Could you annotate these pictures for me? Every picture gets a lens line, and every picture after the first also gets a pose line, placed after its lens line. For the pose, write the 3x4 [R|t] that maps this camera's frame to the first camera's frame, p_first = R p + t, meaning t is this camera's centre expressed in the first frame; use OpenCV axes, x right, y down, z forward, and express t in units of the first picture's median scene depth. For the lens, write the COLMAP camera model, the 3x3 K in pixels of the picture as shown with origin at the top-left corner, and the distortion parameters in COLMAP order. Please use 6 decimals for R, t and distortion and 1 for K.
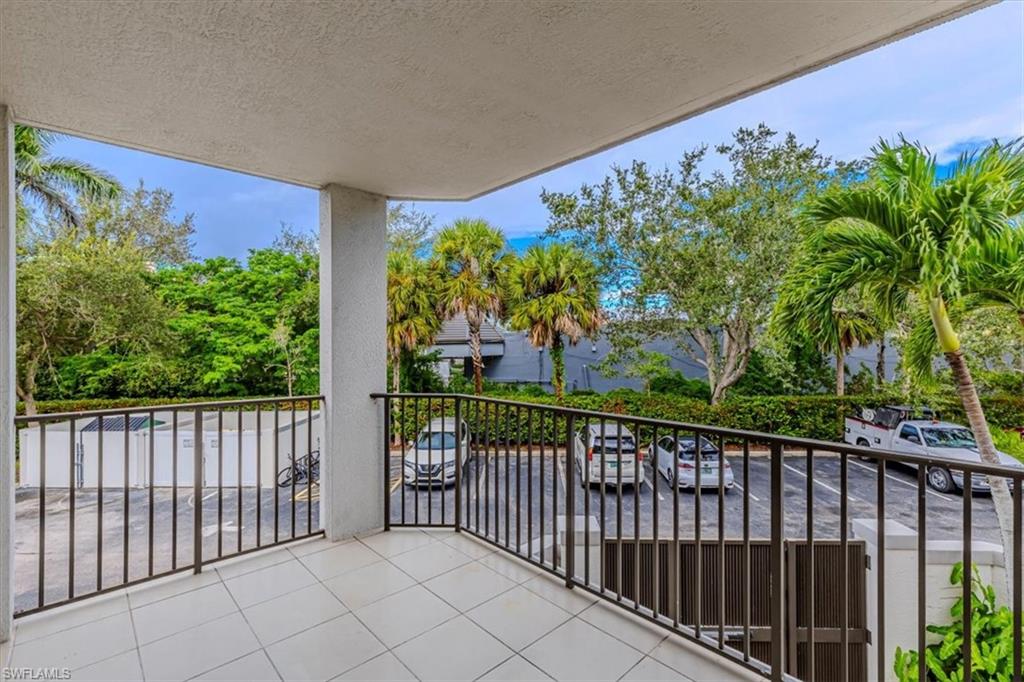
lens RADIAL K [[459.4, 0, 515.7], [0, 459.4, 340.1], [0, 0, 1]] dist [0.005525, 0.000131]
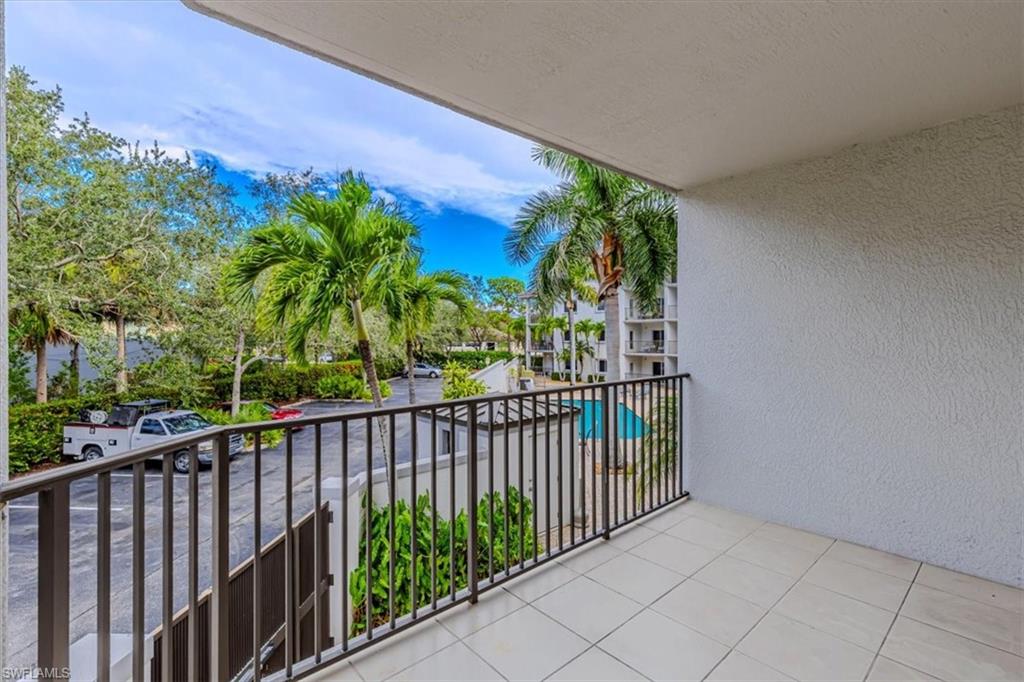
lens RADIAL K [[459.4, 0, 515.7], [0, 459.4, 340.1], [0, 0, 1]] dist [0.005525, 0.000131]
pose [[0.028094, -0.000131, 0.999605, -0.130350], [-0.001511, 0.999999, 0.000173, 0.009324], [-0.999604, -0.001515, 0.028093, 0.160900]]
